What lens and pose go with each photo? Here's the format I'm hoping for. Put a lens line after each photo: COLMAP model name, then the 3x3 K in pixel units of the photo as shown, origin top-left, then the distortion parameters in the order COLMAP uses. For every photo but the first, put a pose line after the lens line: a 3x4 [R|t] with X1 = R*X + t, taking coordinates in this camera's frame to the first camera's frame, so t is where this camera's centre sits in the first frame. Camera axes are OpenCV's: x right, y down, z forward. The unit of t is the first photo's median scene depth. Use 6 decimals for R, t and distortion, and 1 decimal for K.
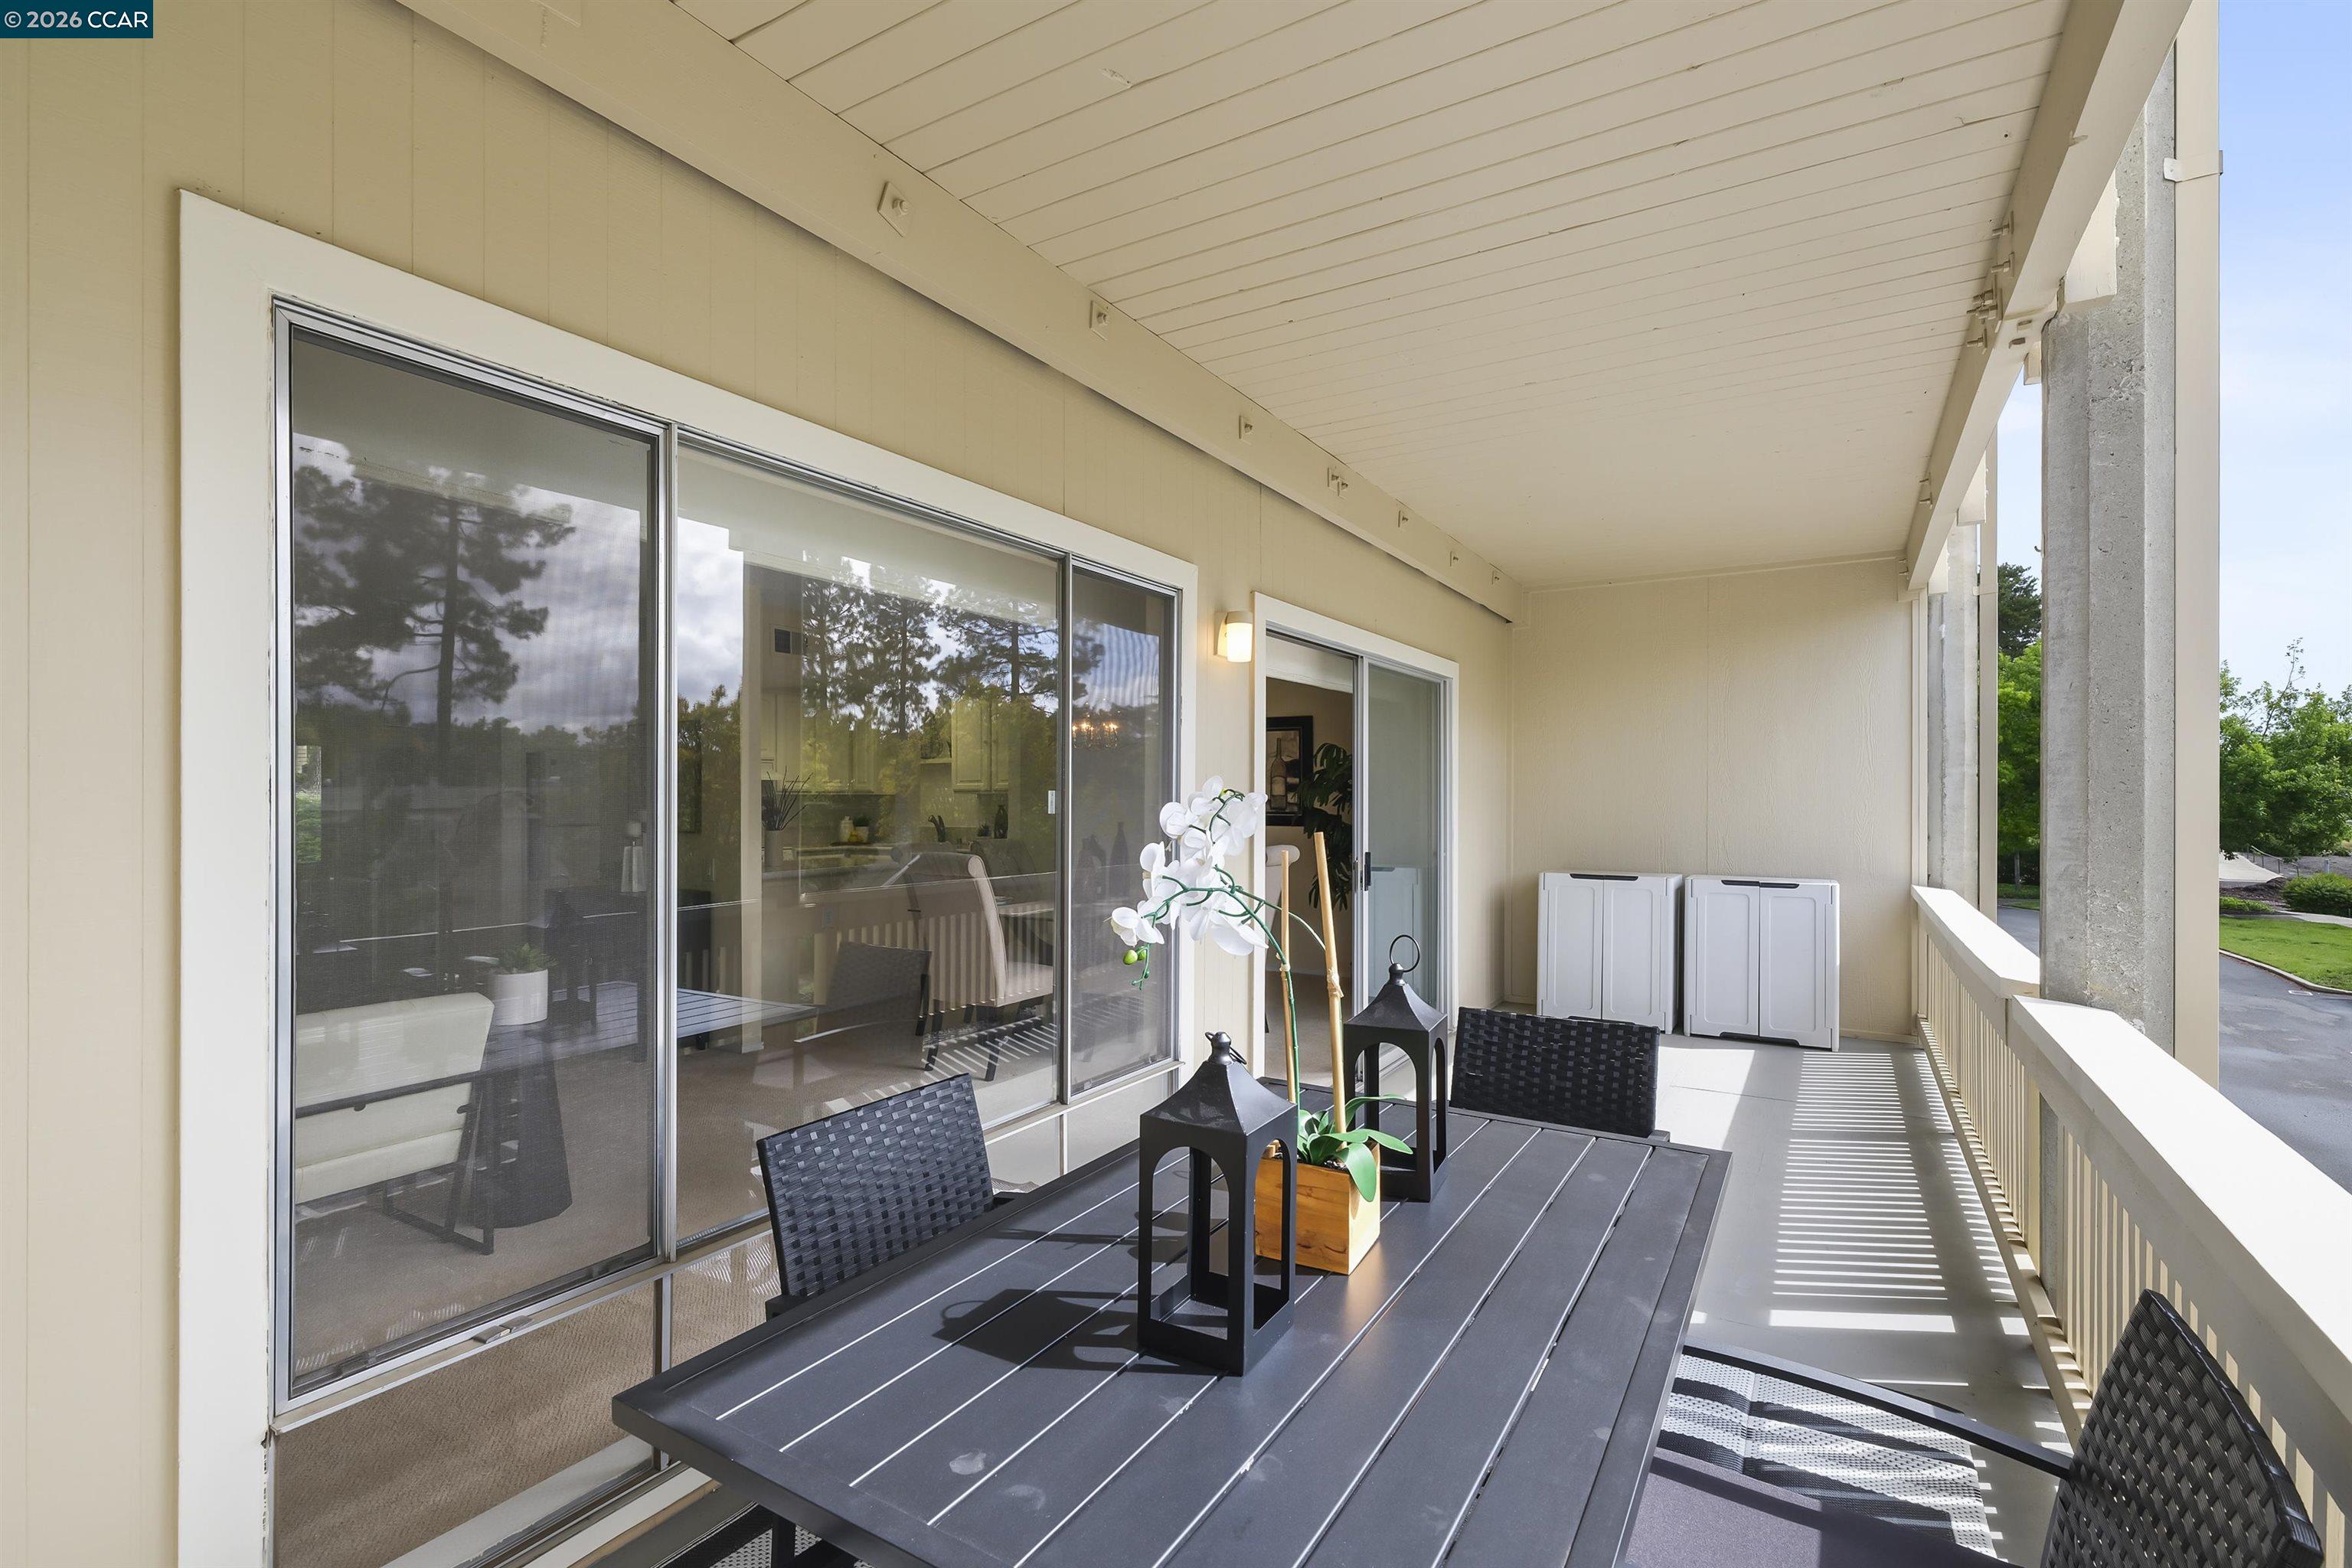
lens RADIAL K [[1097.2, 0, 1176.0], [0, 1097.2, 784.0], [0, 0, 1]] dist [0.000634, 0.000117]
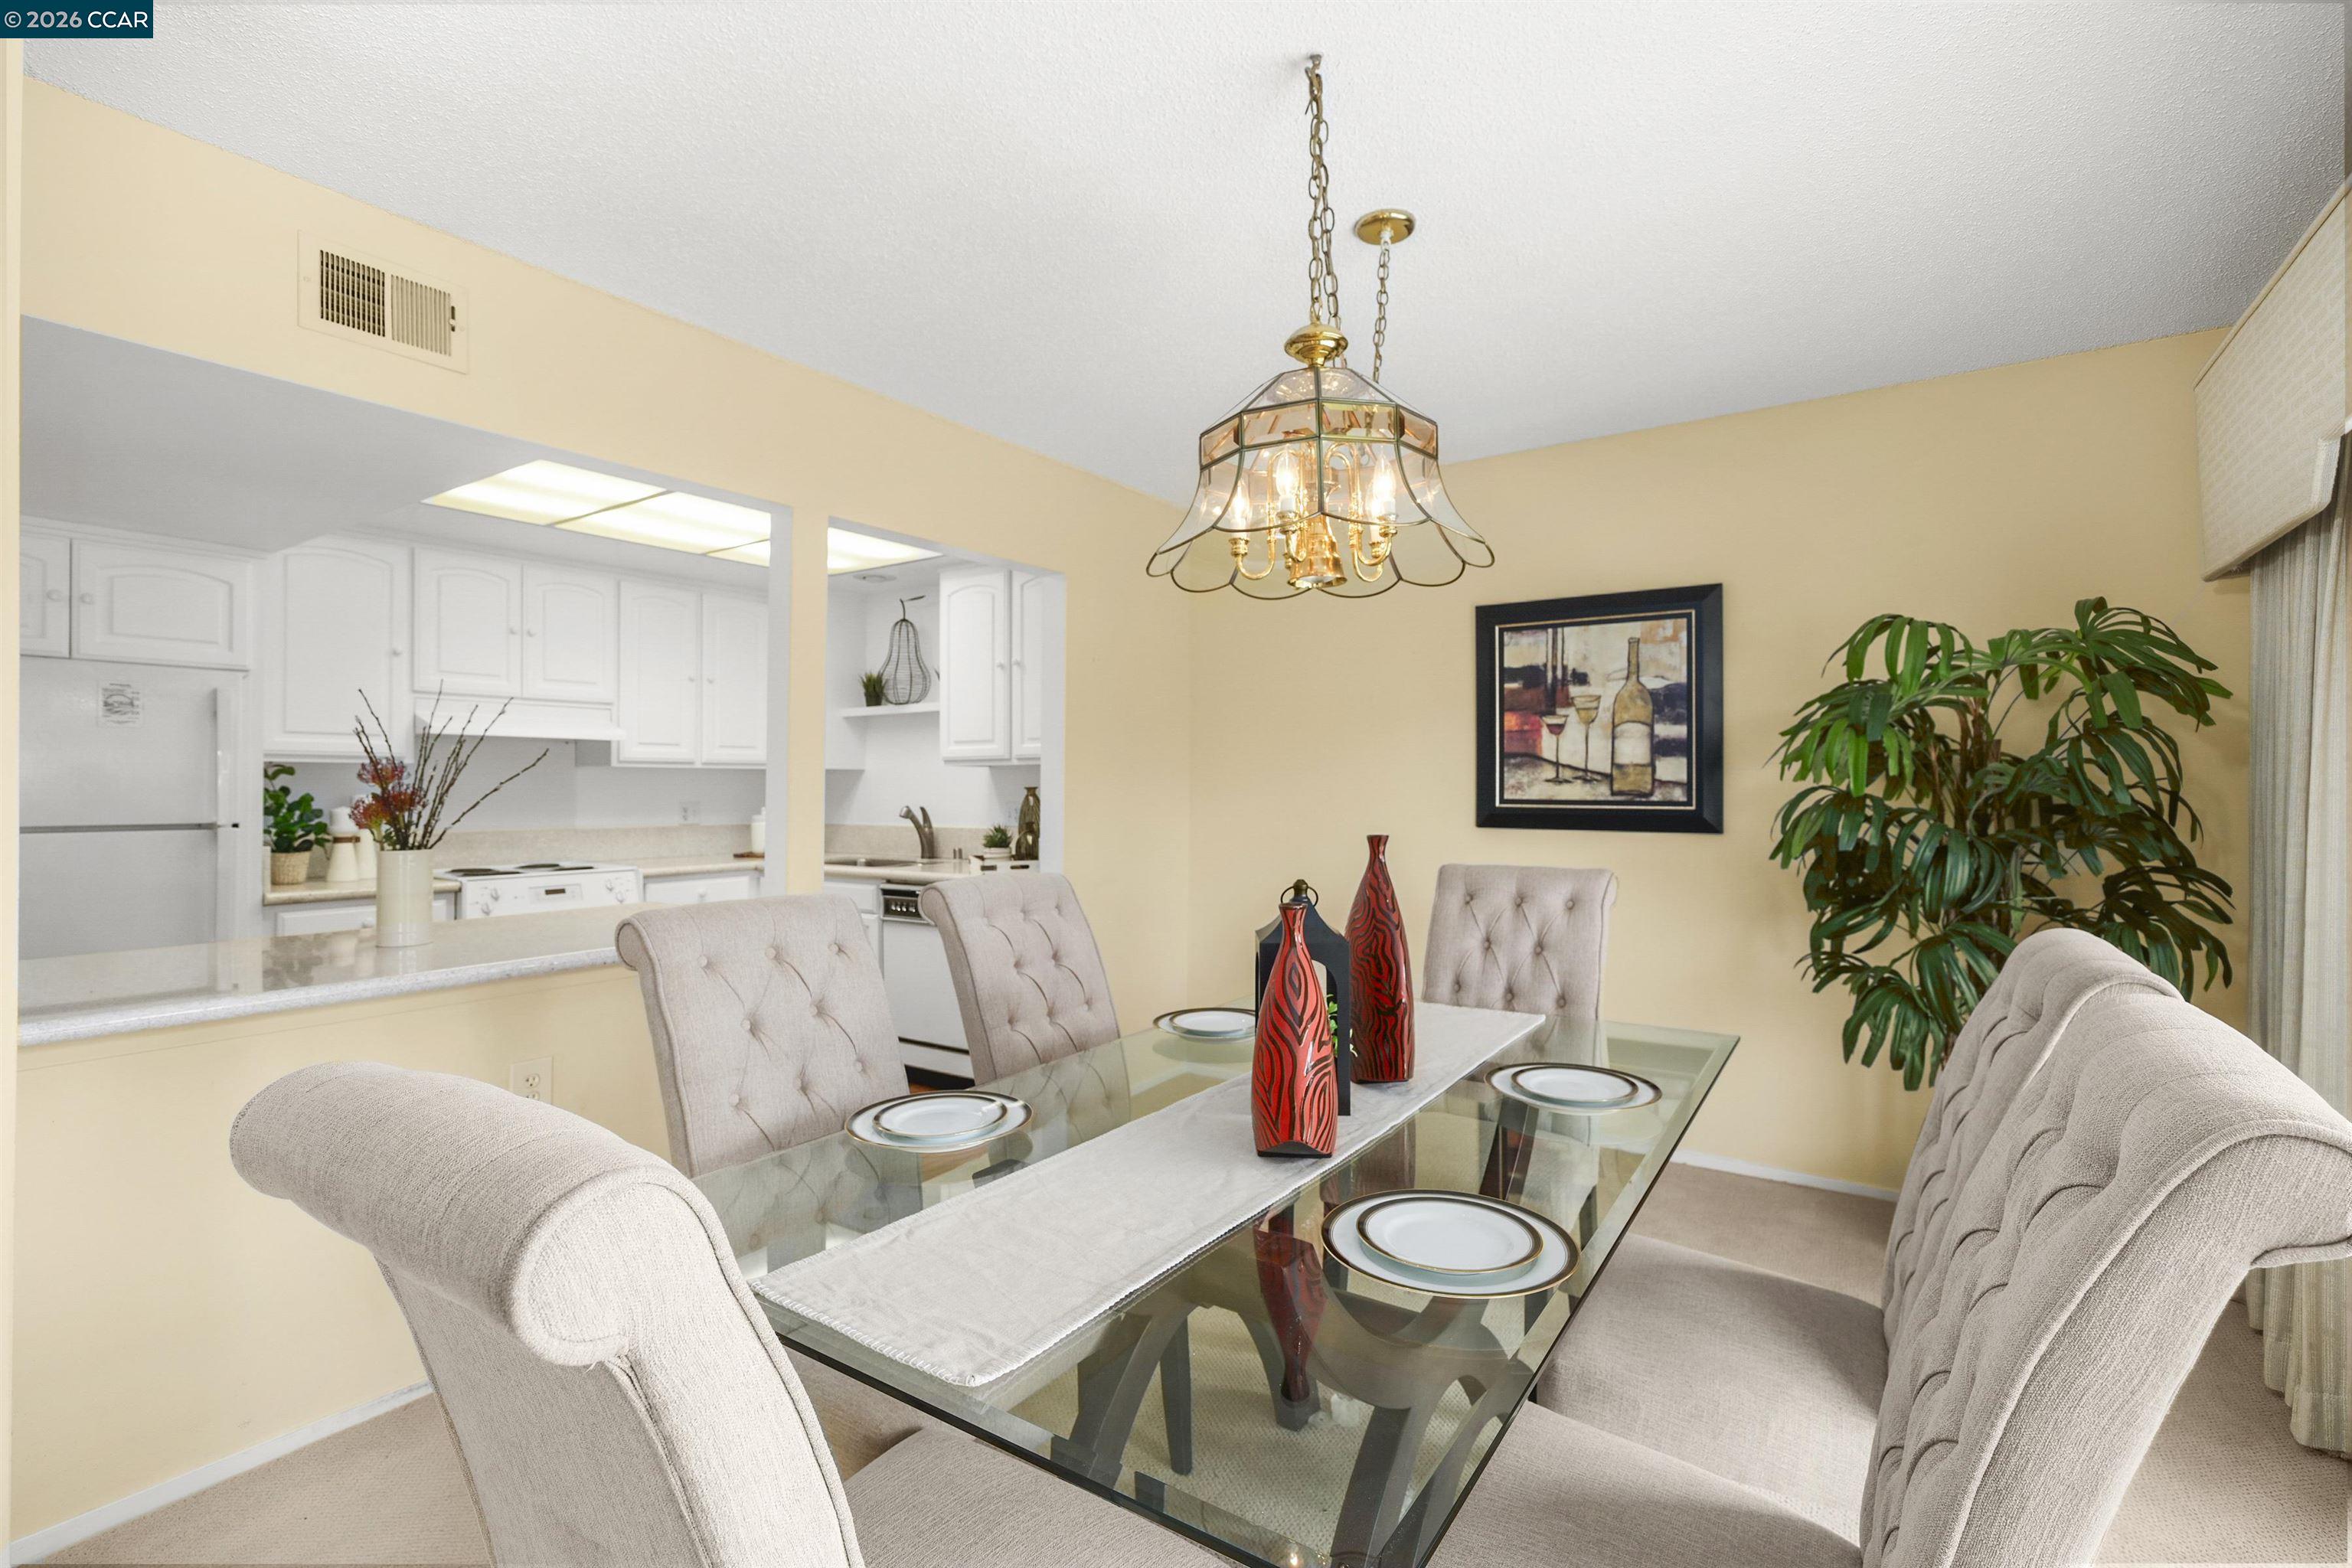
lens RADIAL K [[1062.1, 0, 1176.0], [0, 1062.1, 784.0], [0, 0, 1]] dist [0.001072, 0.000138]
pose [[0.998793, 0.000585, -0.049122, -0.072550], [-0.000215, 0.999972, 0.007539, 0.015106], [0.049125, -0.007519, 0.998764, 0.540286]]
